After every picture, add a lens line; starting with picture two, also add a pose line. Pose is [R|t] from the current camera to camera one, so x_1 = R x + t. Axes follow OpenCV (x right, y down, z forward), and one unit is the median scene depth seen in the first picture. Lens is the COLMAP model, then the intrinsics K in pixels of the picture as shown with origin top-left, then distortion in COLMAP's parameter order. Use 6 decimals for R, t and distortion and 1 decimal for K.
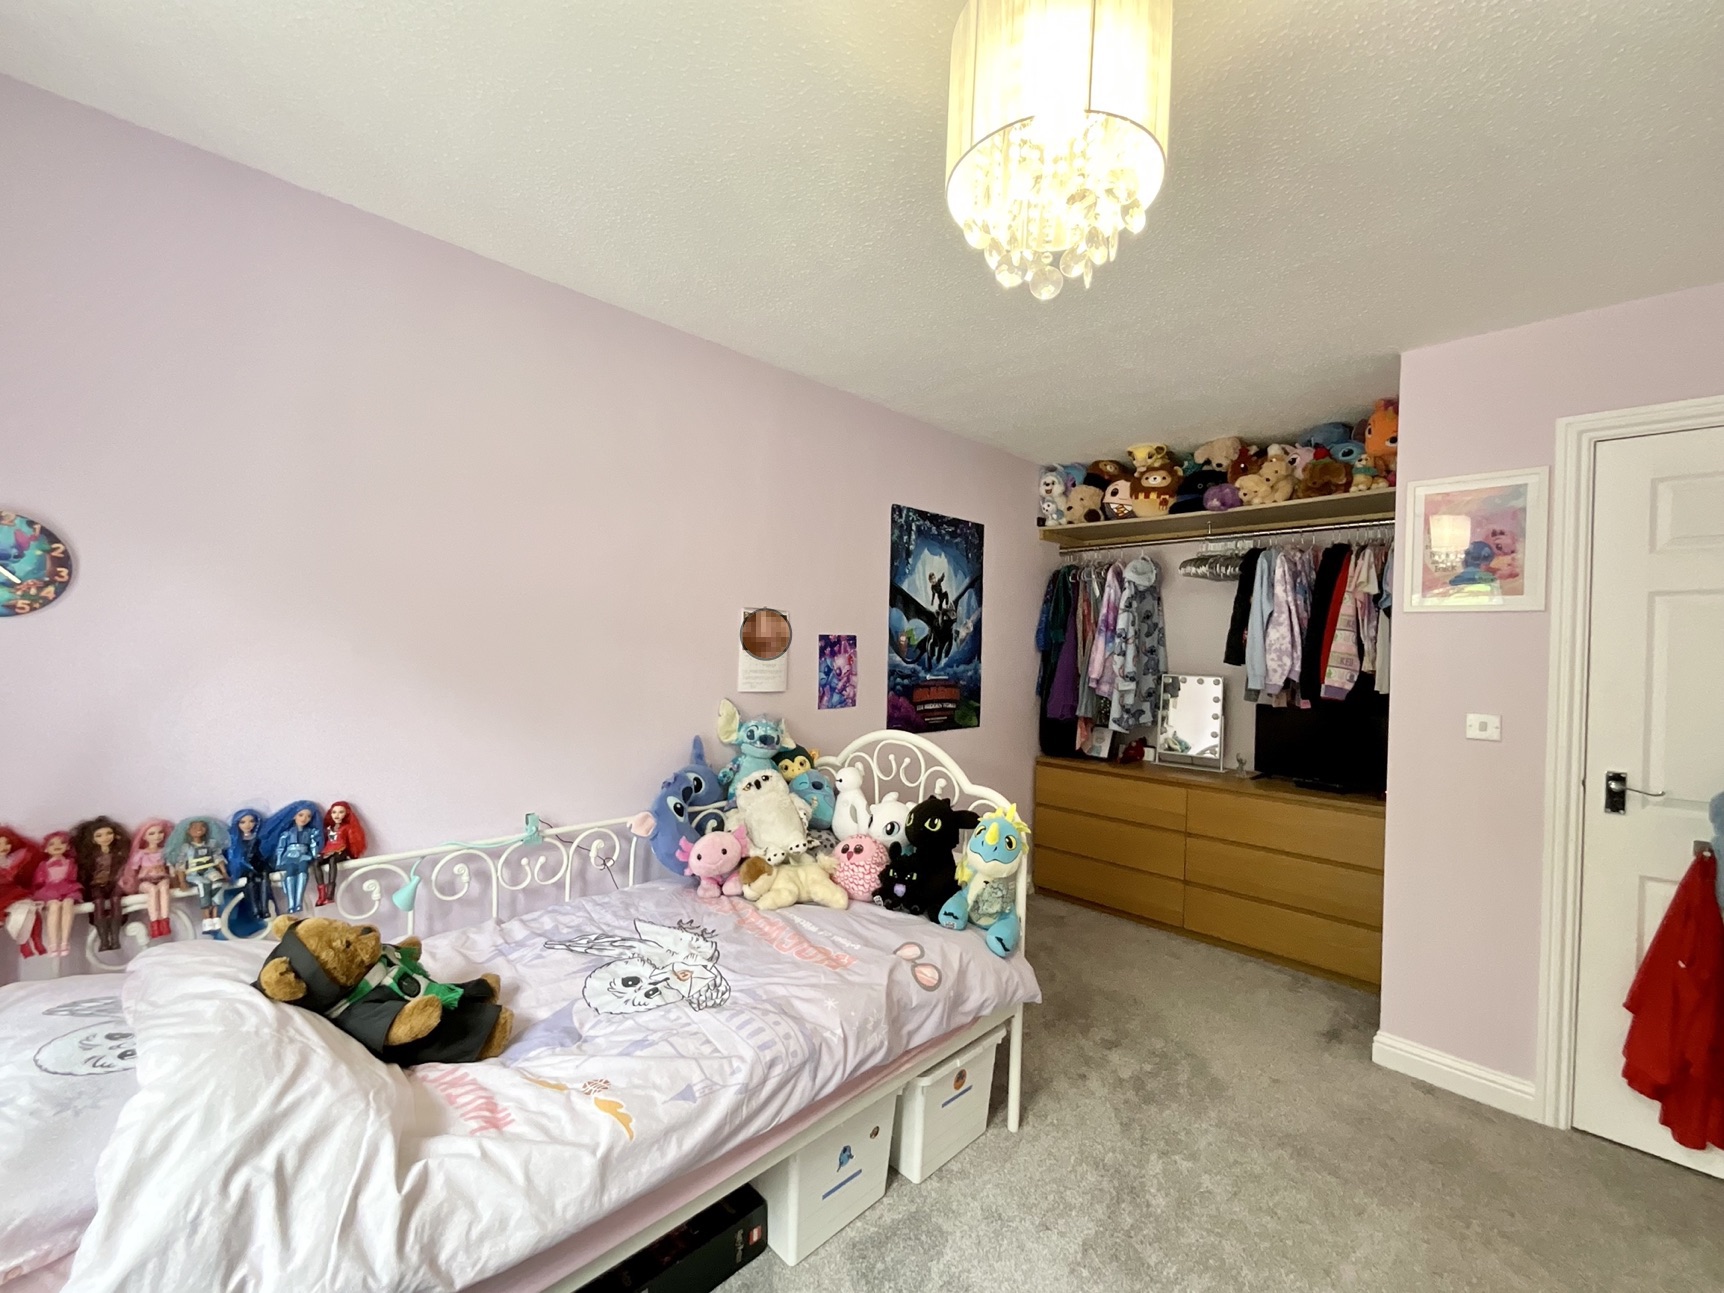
lens RADIAL K [[698.3, 0, 865.5], [0, 698.3, 645.0], [0, 0, 1]] dist [0.003956, -0.003194]
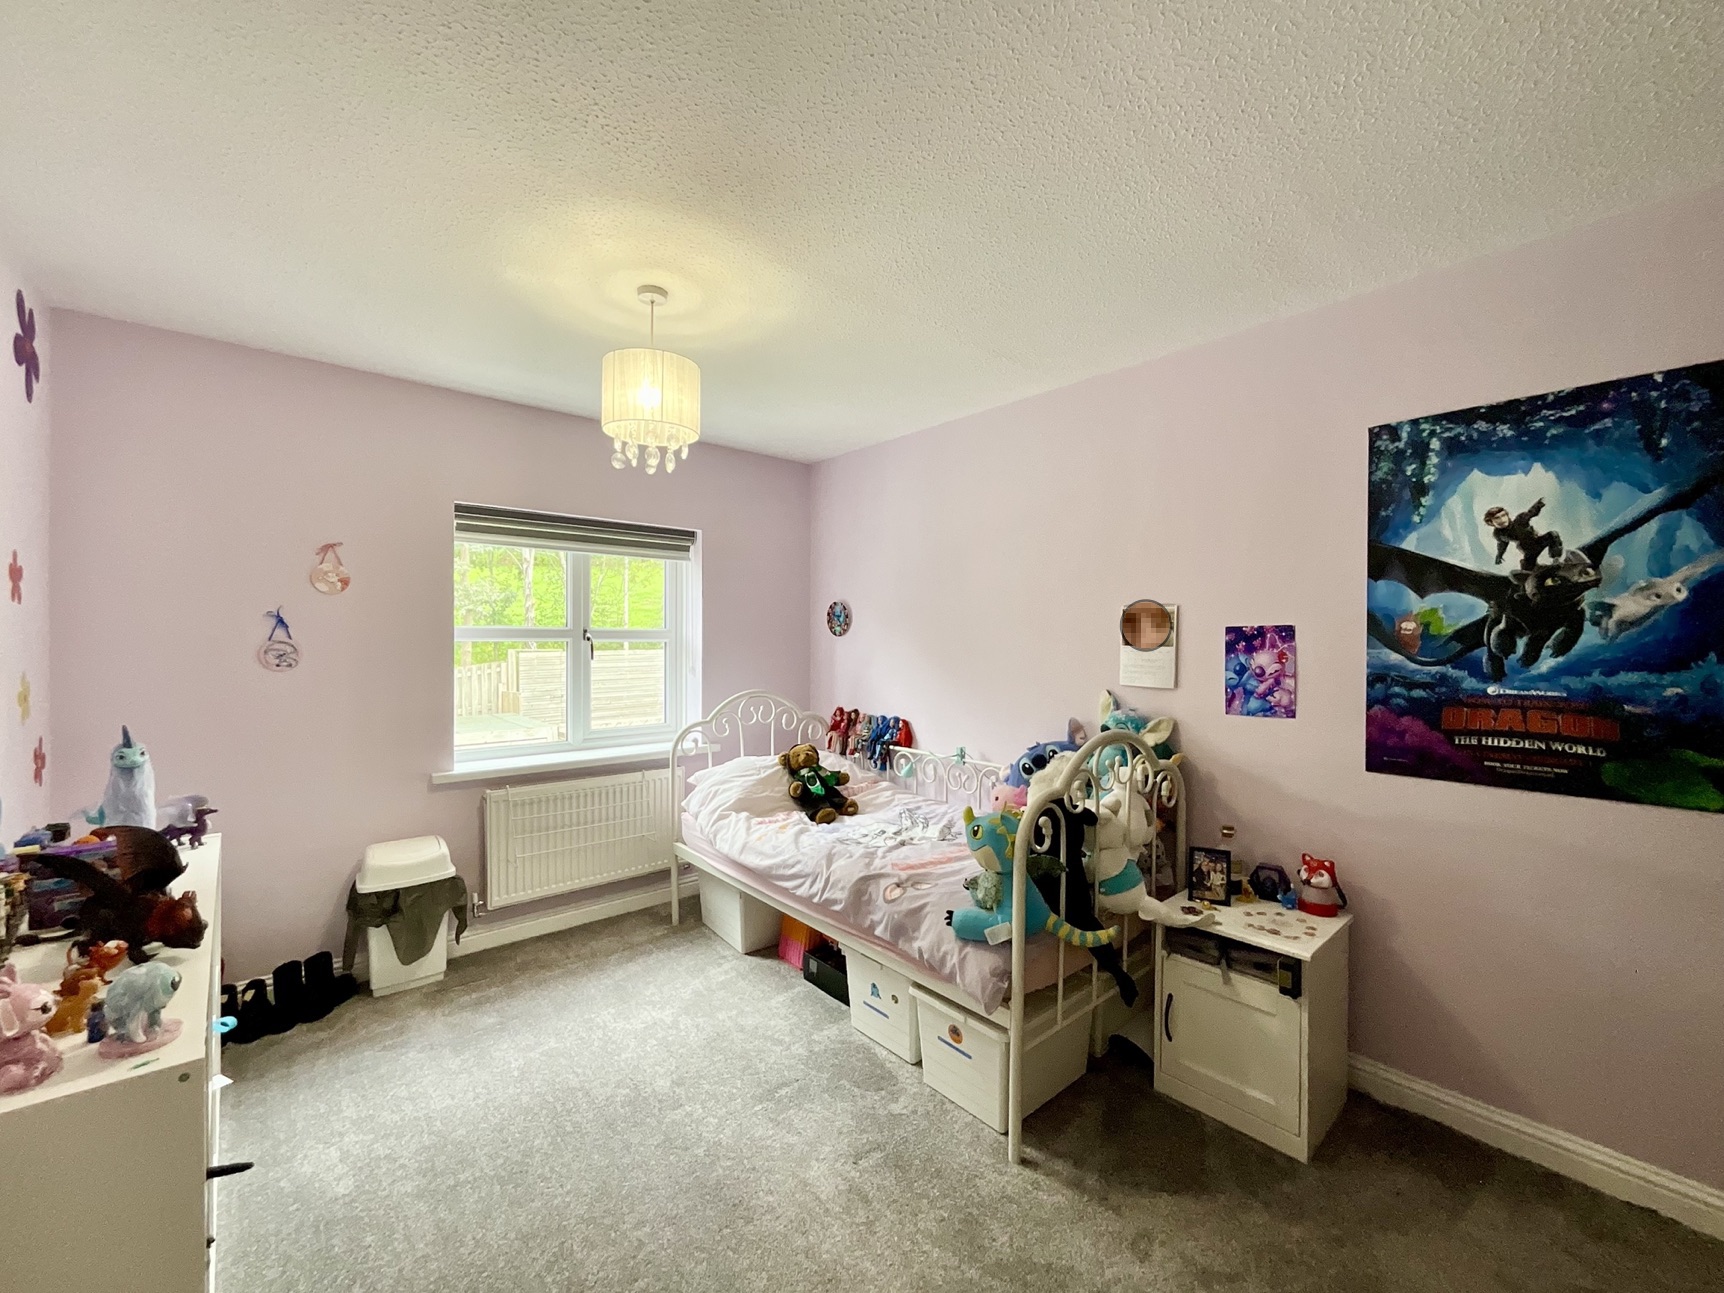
lens RADIAL K [[698.3, 0, 865.1], [0, 698.3, 647.0], [0, 0, 1]] dist [0.003956, -0.003194]
pose [[-0.062582, -0.020278, -0.997834, 0.720440], [-0.007278, 0.999776, -0.019861, 0.026704], [0.998013, 0.006019, -0.062716, 0.539900]]
